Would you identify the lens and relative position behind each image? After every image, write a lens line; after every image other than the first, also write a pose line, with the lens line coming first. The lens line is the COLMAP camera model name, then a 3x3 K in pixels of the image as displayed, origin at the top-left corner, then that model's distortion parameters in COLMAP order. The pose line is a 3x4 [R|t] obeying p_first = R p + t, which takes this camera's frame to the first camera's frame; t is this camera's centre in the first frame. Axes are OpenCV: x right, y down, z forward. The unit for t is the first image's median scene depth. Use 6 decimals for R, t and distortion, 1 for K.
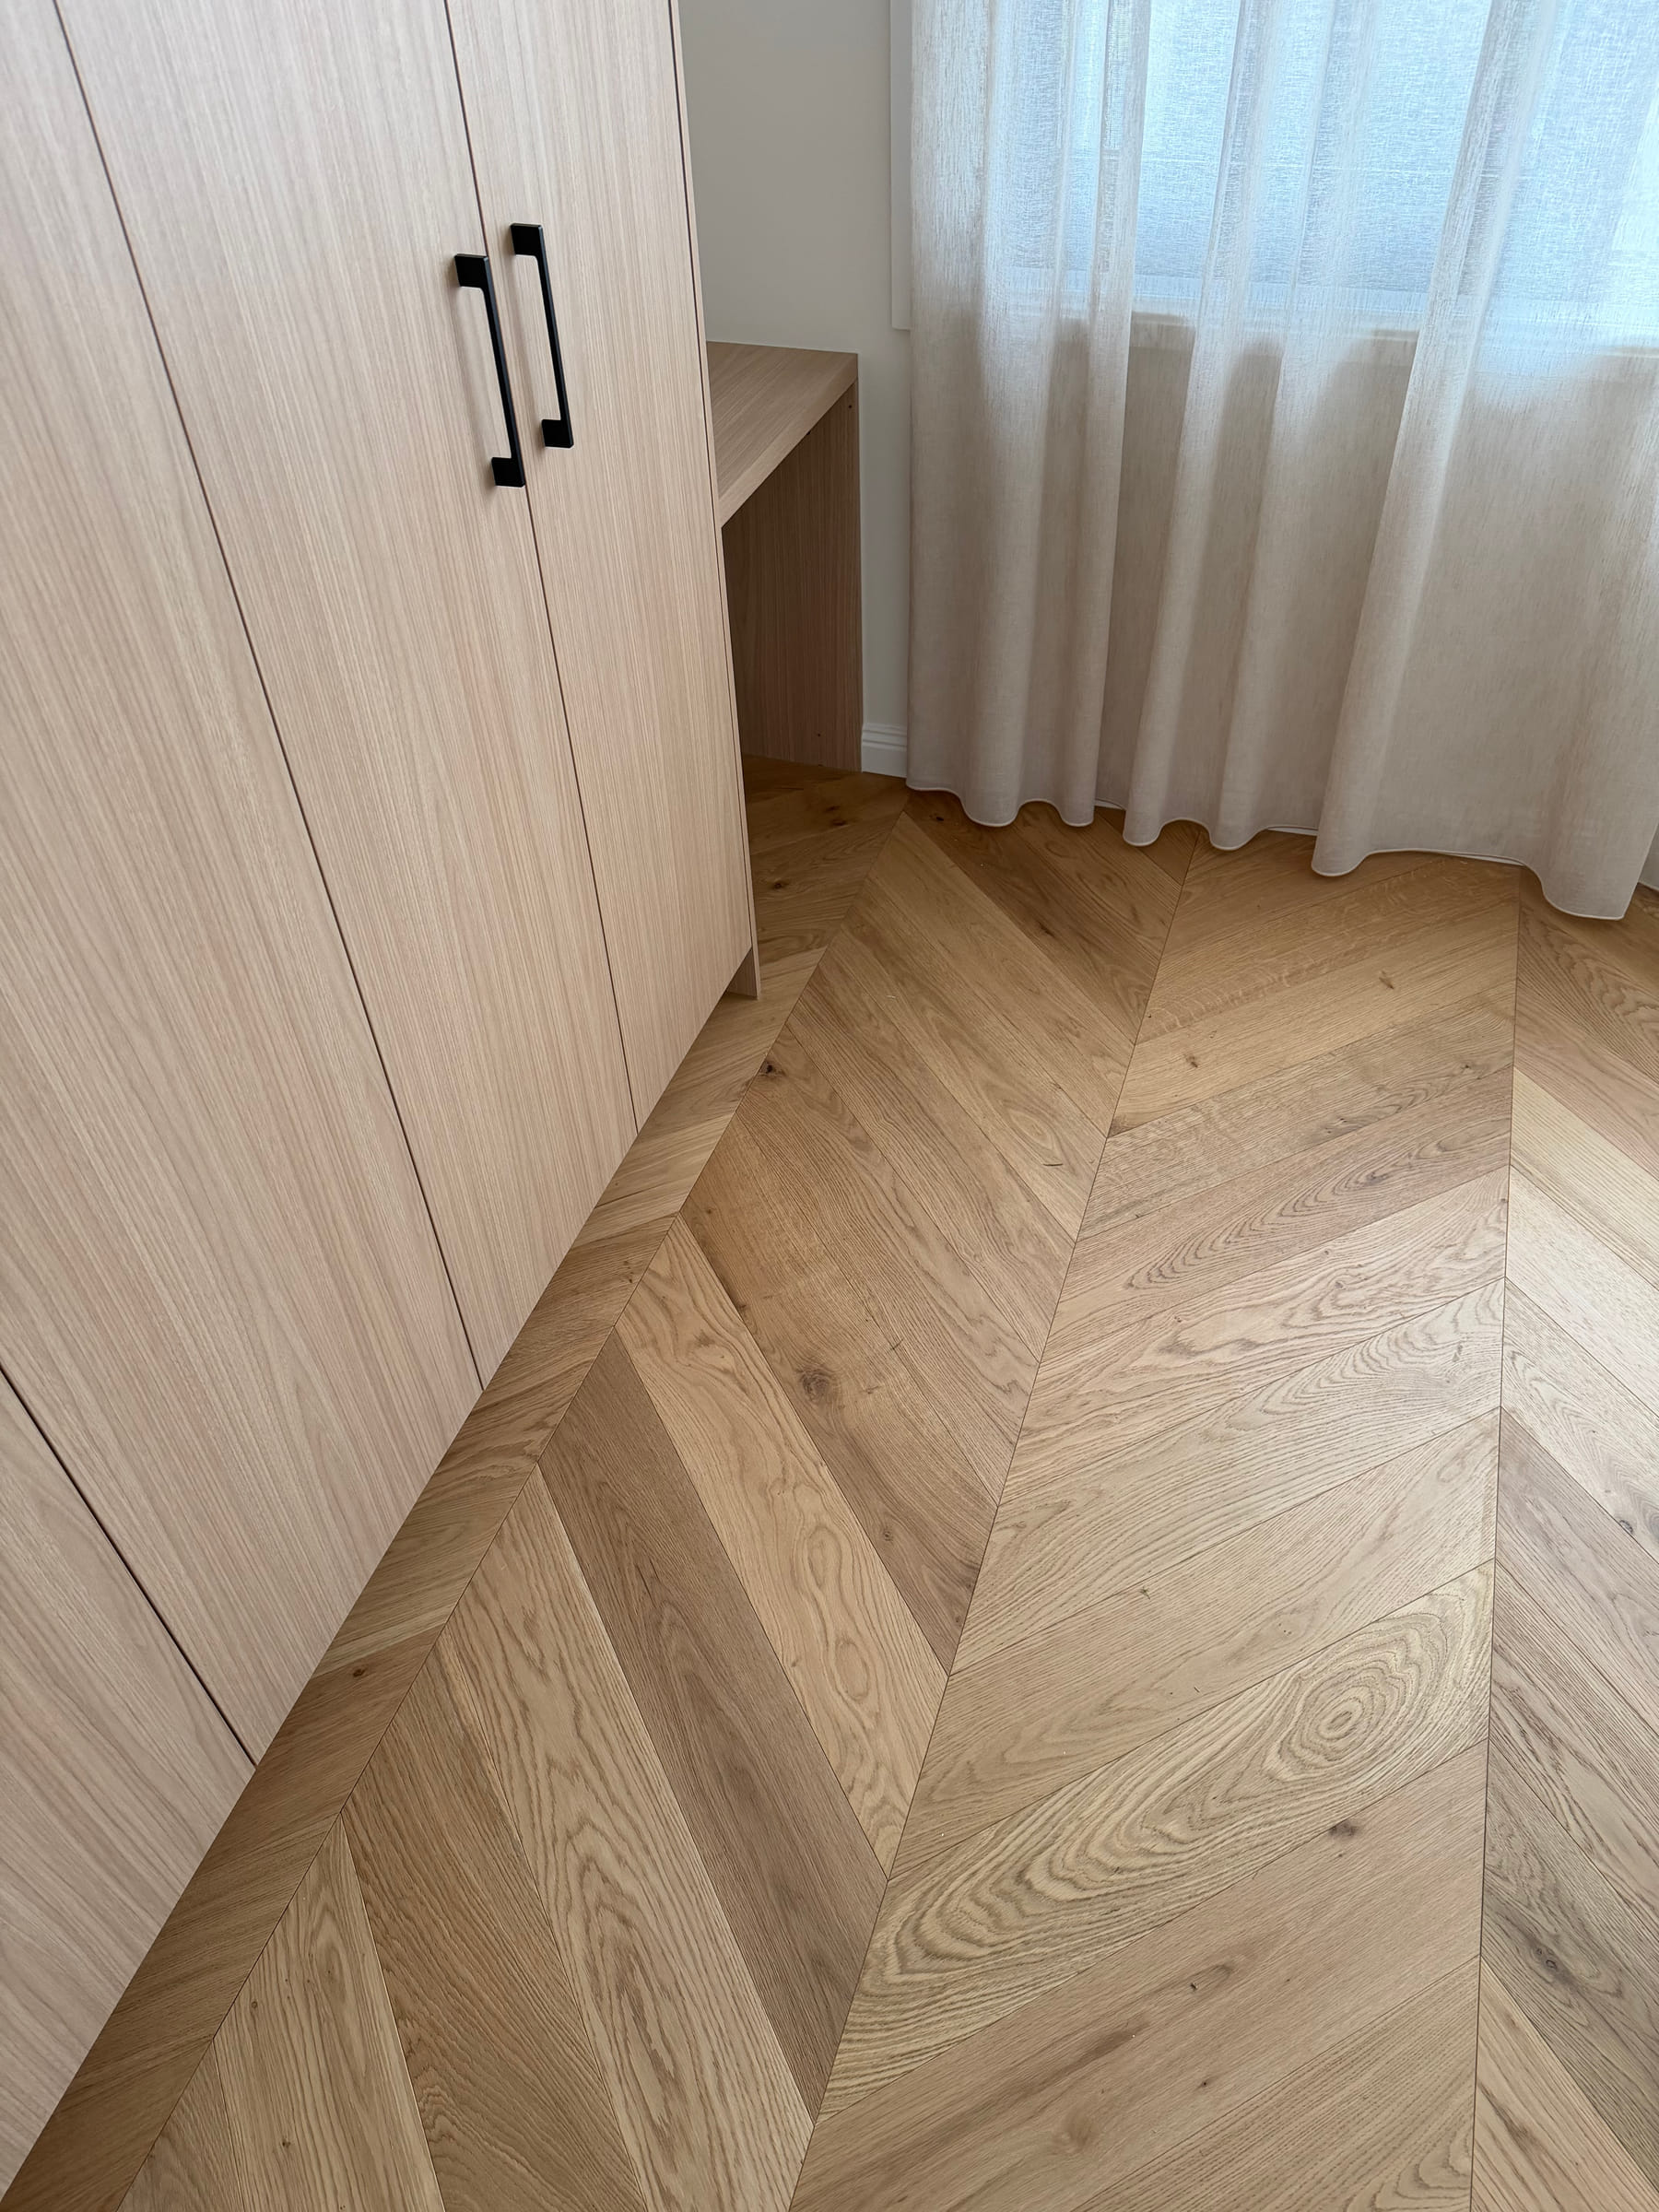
lens RADIAL K [[1559.1, 0, 836.4], [0, 1559.1, 1111.9], [0, 0, 1]] dist [0.037623, -0.046583]
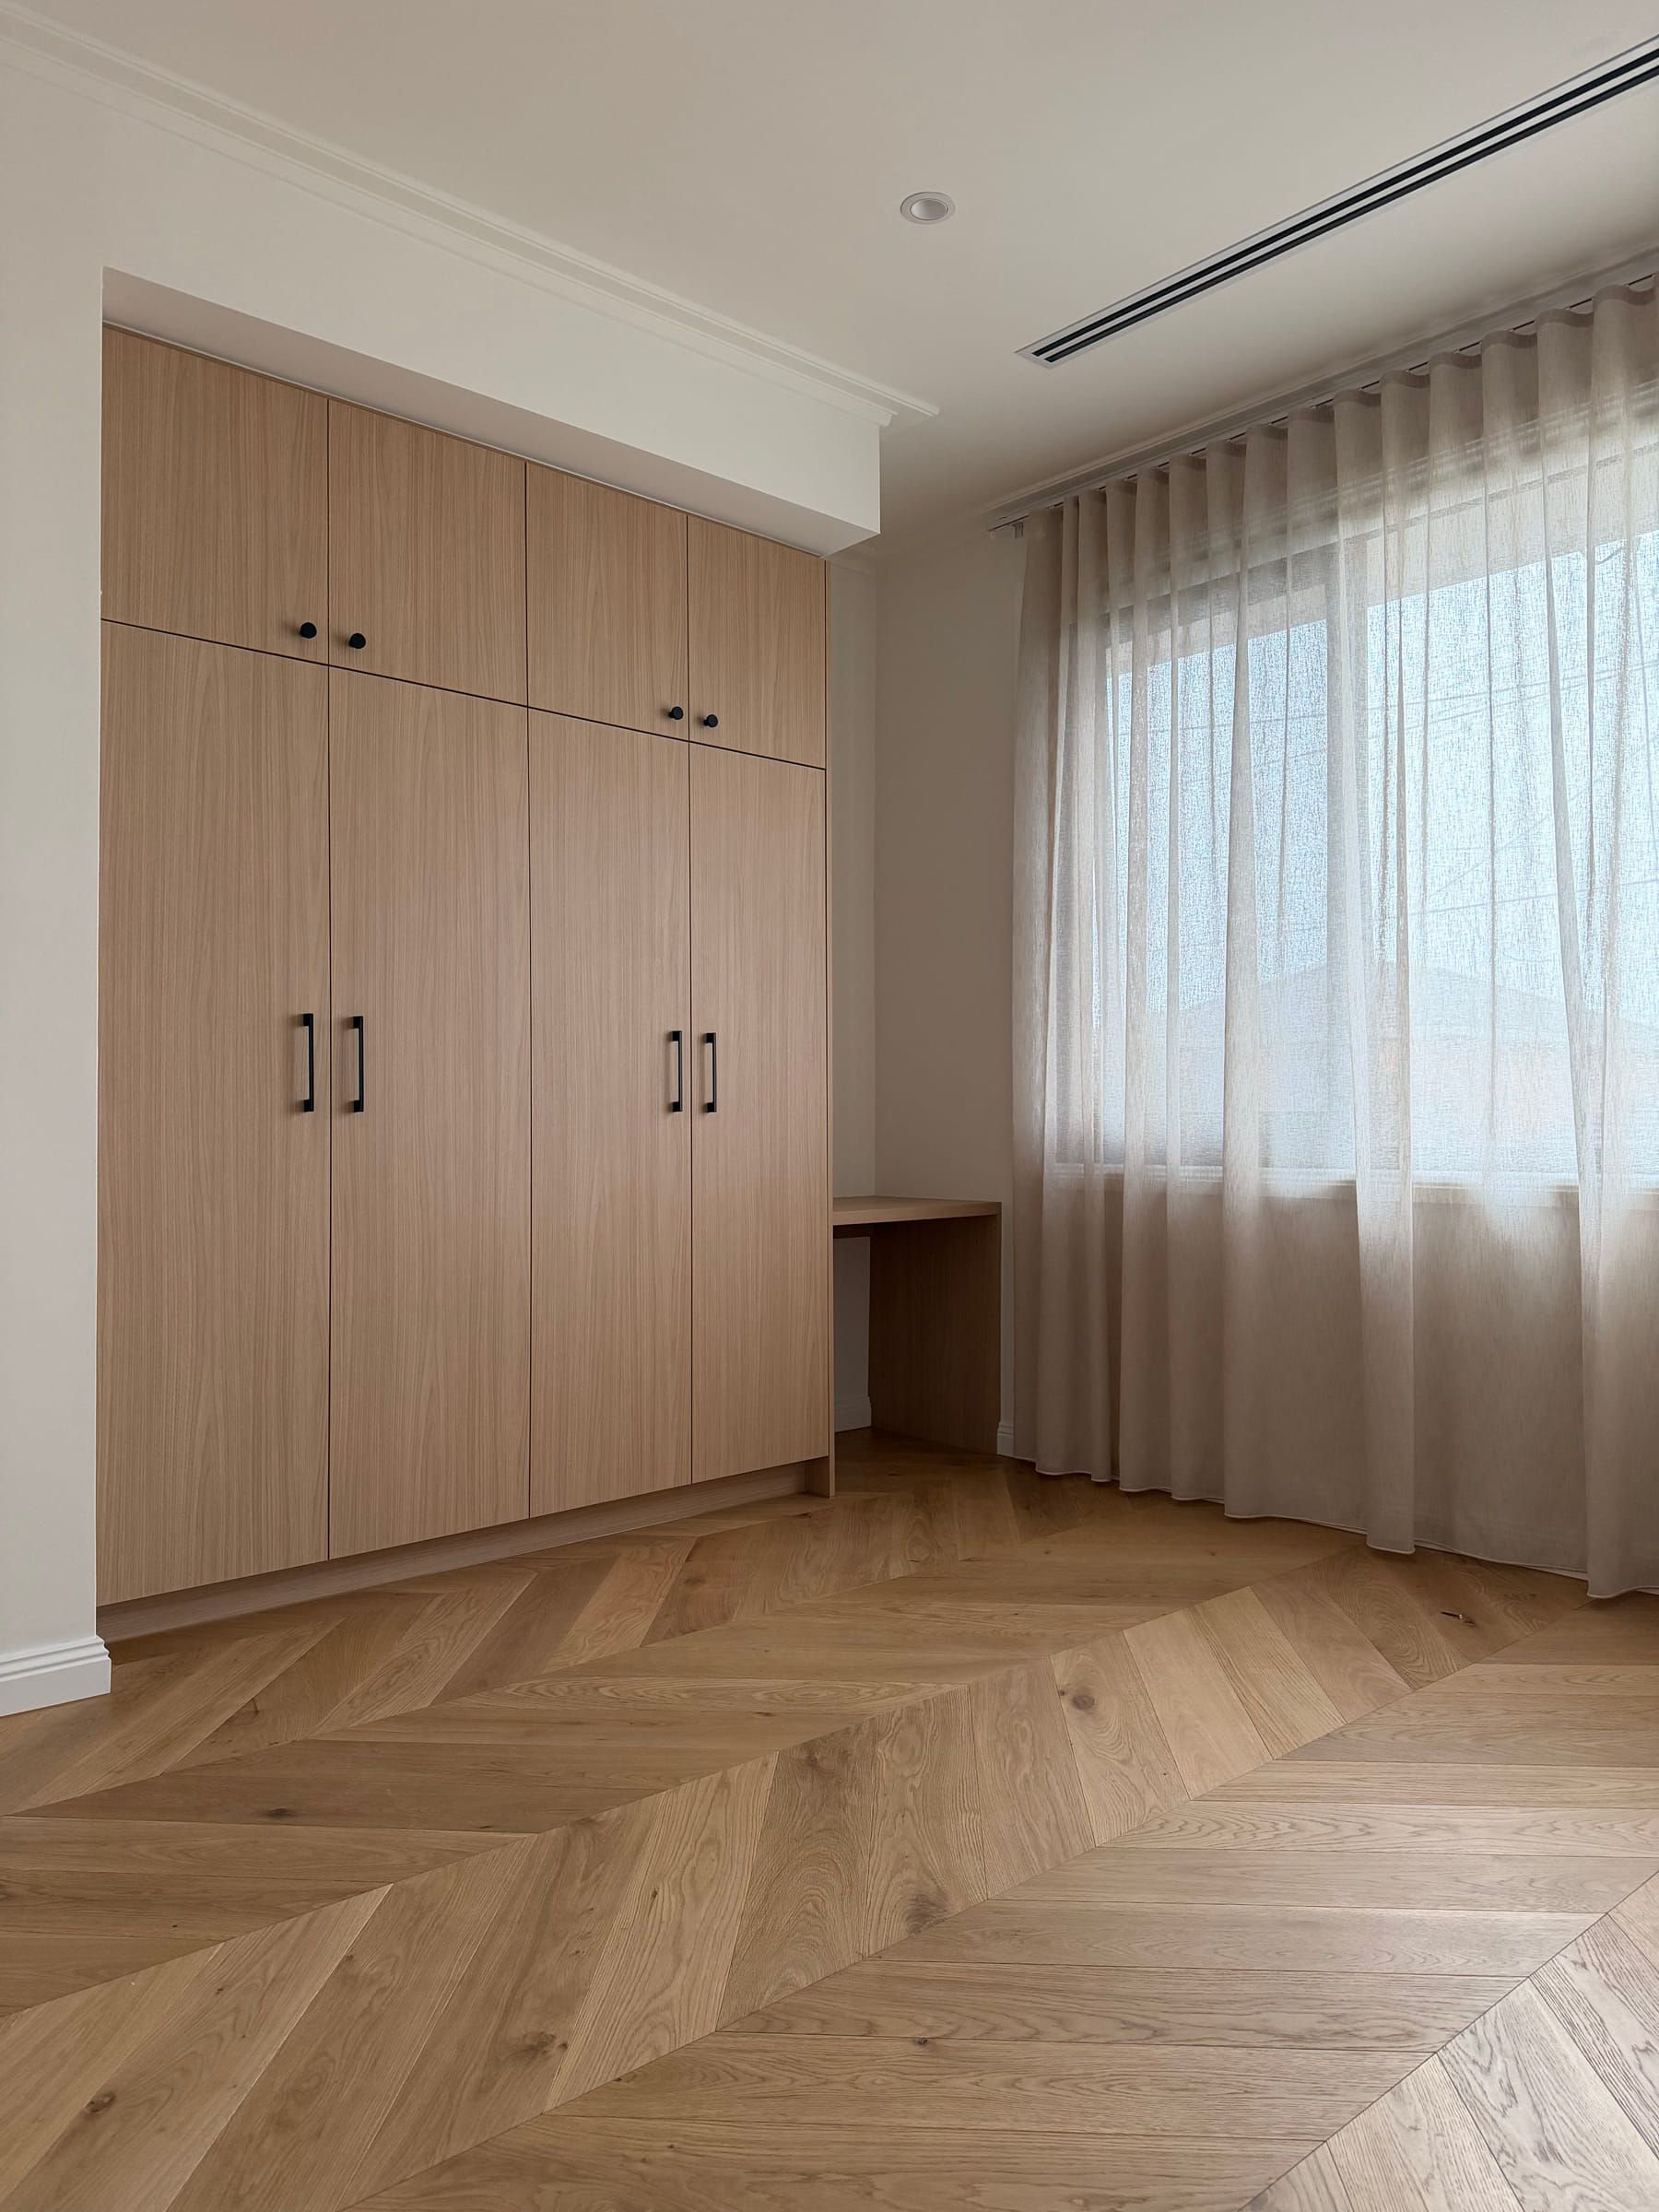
lens RADIAL K [[1559.1, 0, 822.8], [0, 1559.1, 1134.7], [0, 0, 1]] dist [0.037623, -0.046583]
pose [[0.865156, 0.029965, -0.500606, 0.930018], [-0.359844, 0.732373, -0.578050, 0.736114], [0.349309, 0.680244, 0.644400, -0.380277]]
